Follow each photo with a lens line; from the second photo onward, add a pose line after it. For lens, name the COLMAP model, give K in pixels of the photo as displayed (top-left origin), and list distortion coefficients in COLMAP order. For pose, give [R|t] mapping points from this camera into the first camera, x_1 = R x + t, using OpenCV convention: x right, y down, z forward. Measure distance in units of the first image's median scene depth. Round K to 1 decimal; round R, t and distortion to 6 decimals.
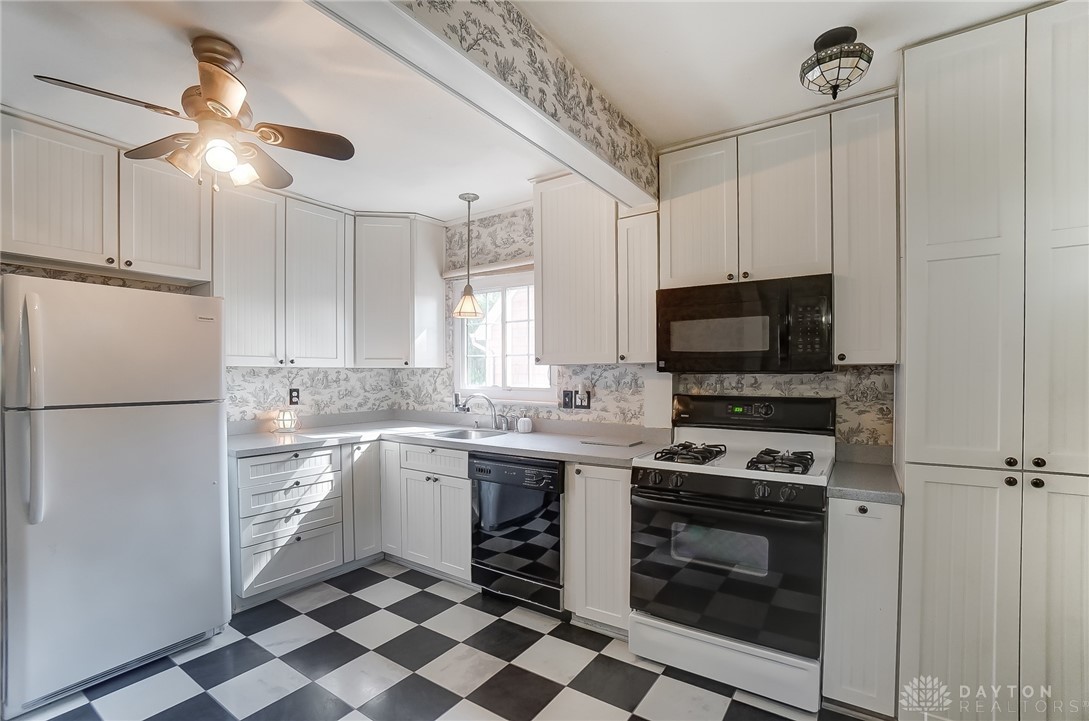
lens RADIAL K [[516.1, 0, 527.2], [0, 516.1, 382.3], [0, 0, 1]] dist [-0.017134, -0.000220]
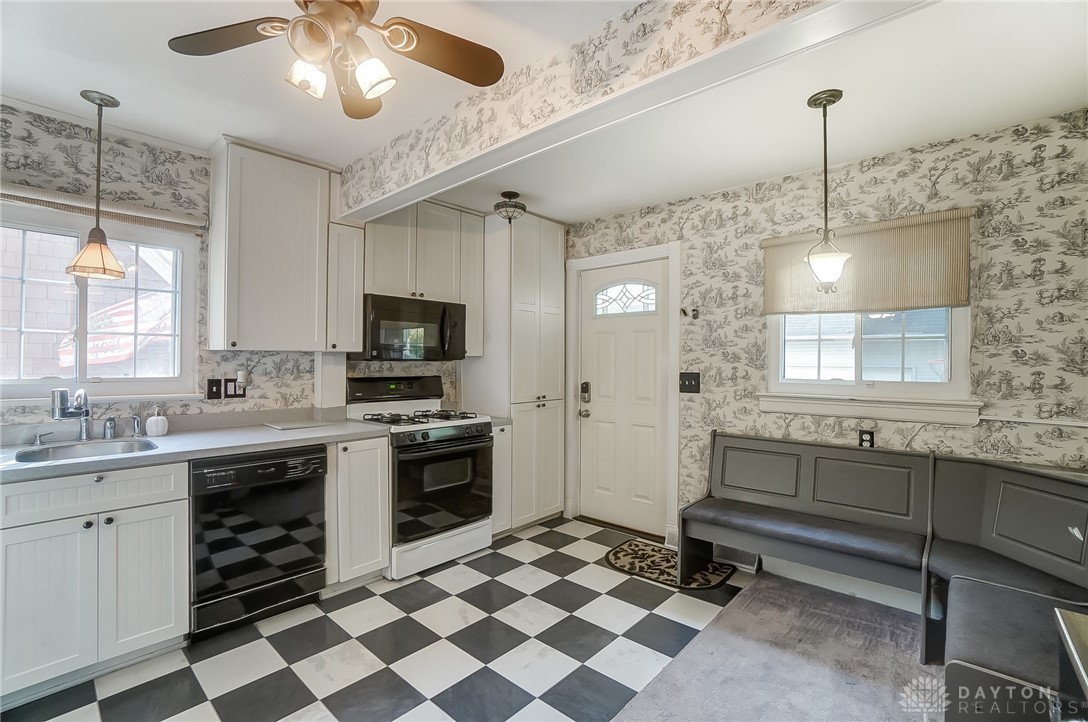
lens RADIAL K [[473.7, 0, 542.8], [0, 473.7, 360.5], [0, 0, 1]] dist [0.000927, 0.000222]
pose [[0.128714, 0.004622, 0.991671, -0.696951], [0.010198, 0.999930, -0.005984, -0.005057], [-0.991629, 0.010883, 0.128658, 0.365942]]
